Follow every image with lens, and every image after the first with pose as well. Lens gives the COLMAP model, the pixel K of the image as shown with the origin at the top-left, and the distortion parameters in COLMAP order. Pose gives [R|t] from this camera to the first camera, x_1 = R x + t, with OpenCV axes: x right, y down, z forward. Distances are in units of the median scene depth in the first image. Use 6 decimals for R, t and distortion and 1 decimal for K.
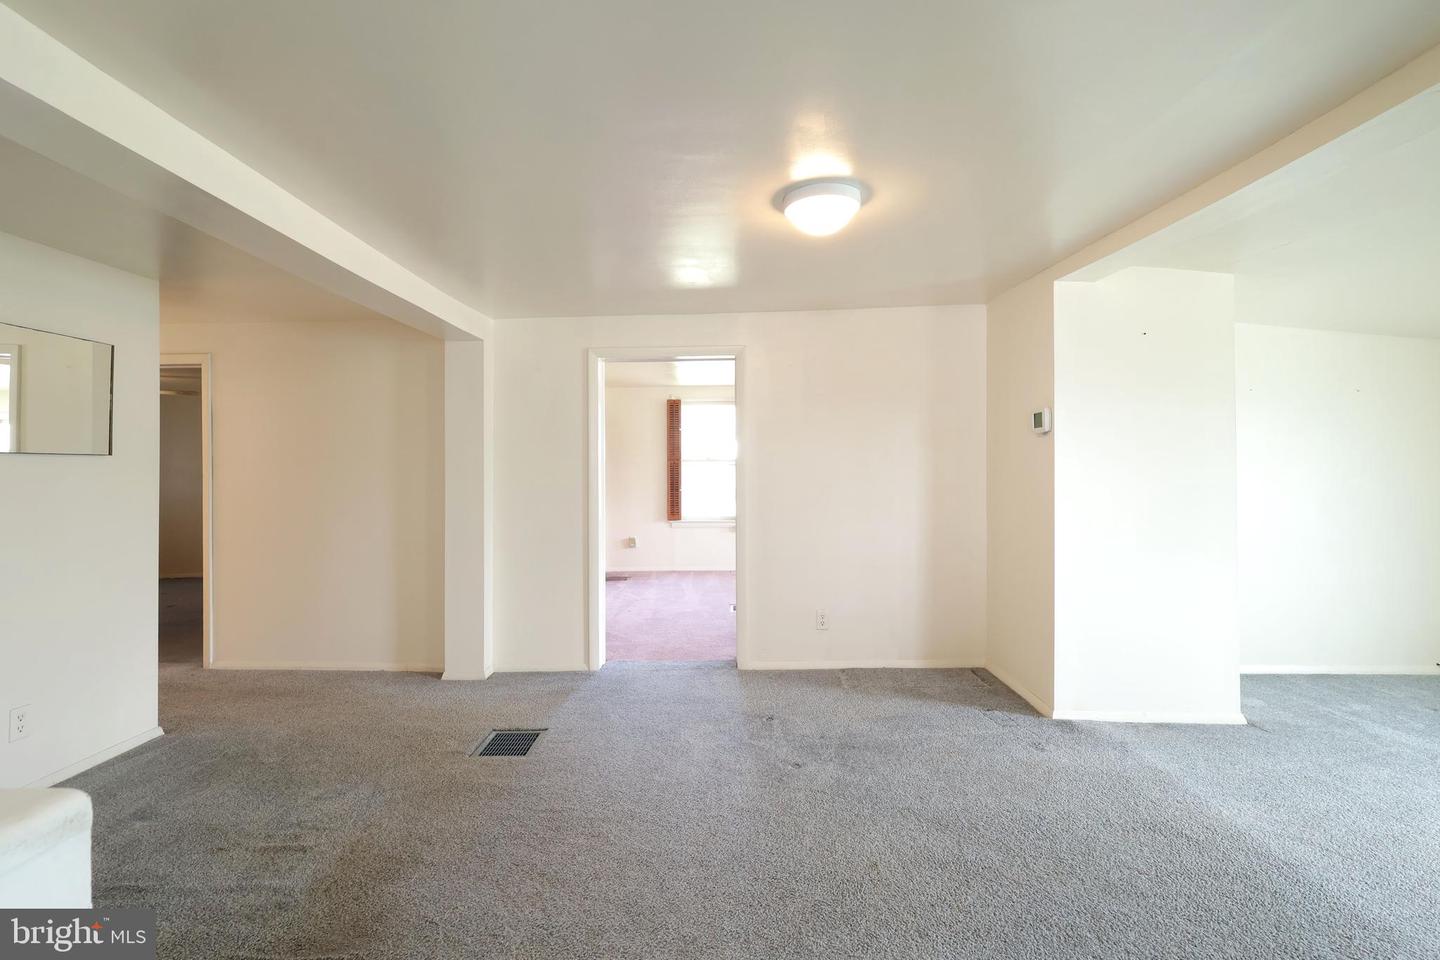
lens RADIAL K [[664.9, 0, 715.4], [0, 664.9, 460.7], [0, 0, 1]] dist [0.000986, 0.000153]
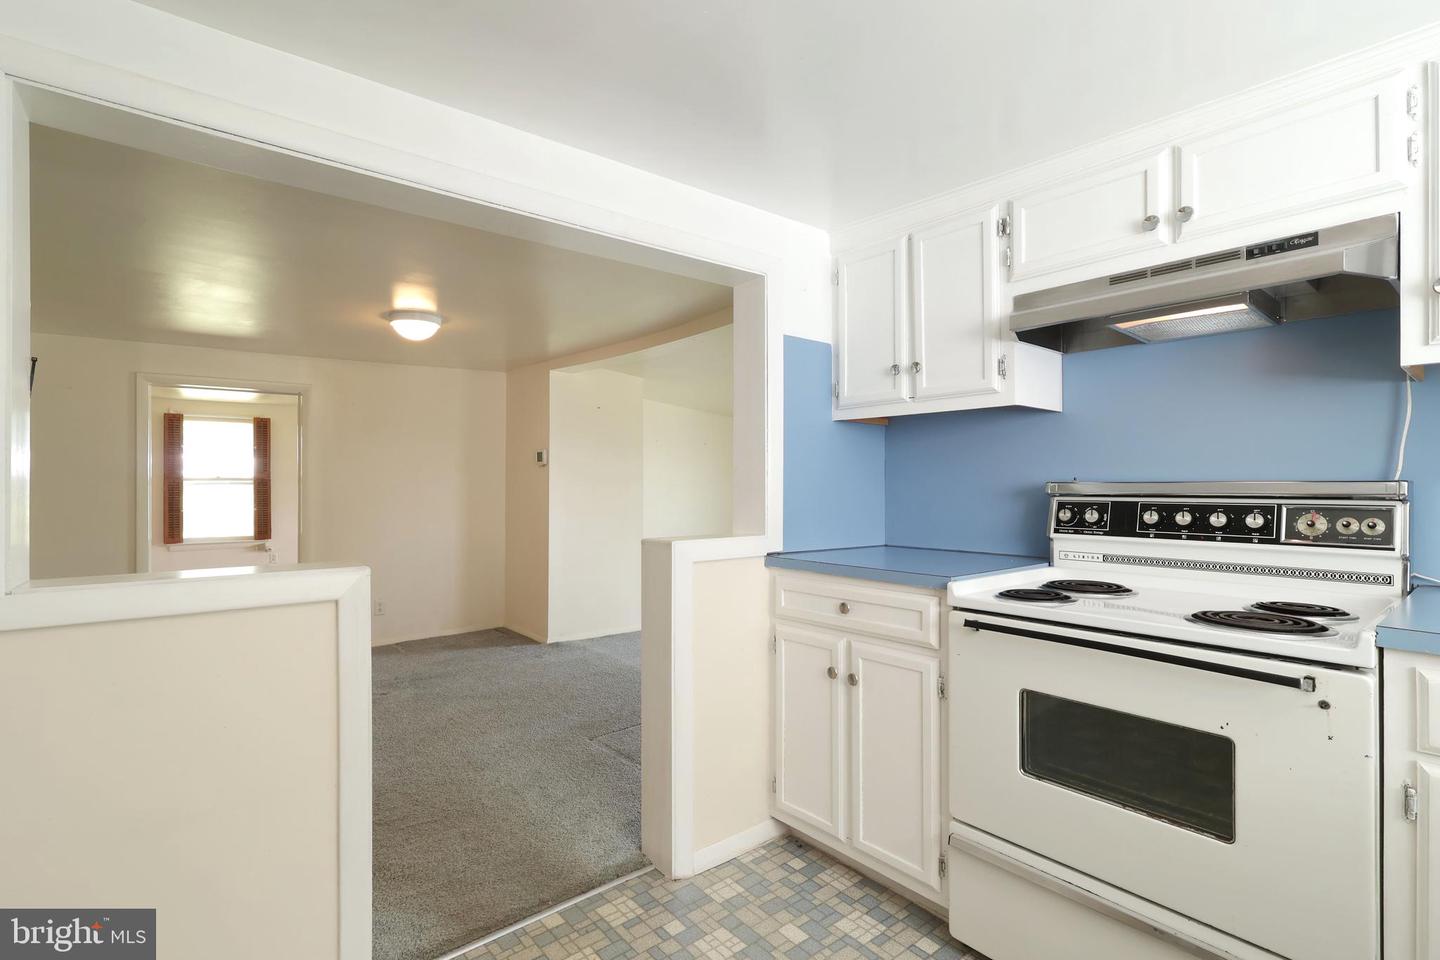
lens RADIAL K [[690.9, 0, 720.1], [0, 690.9, 482.9], [0, 0, 1]] dist [0.000997, 0.000380]
pose [[0.755638, 0.004145, 0.654976, -0.263409], [-0.007494, 0.999969, 0.002318, -0.006528], [-0.654946, -0.006660, 0.755646, -0.516209]]
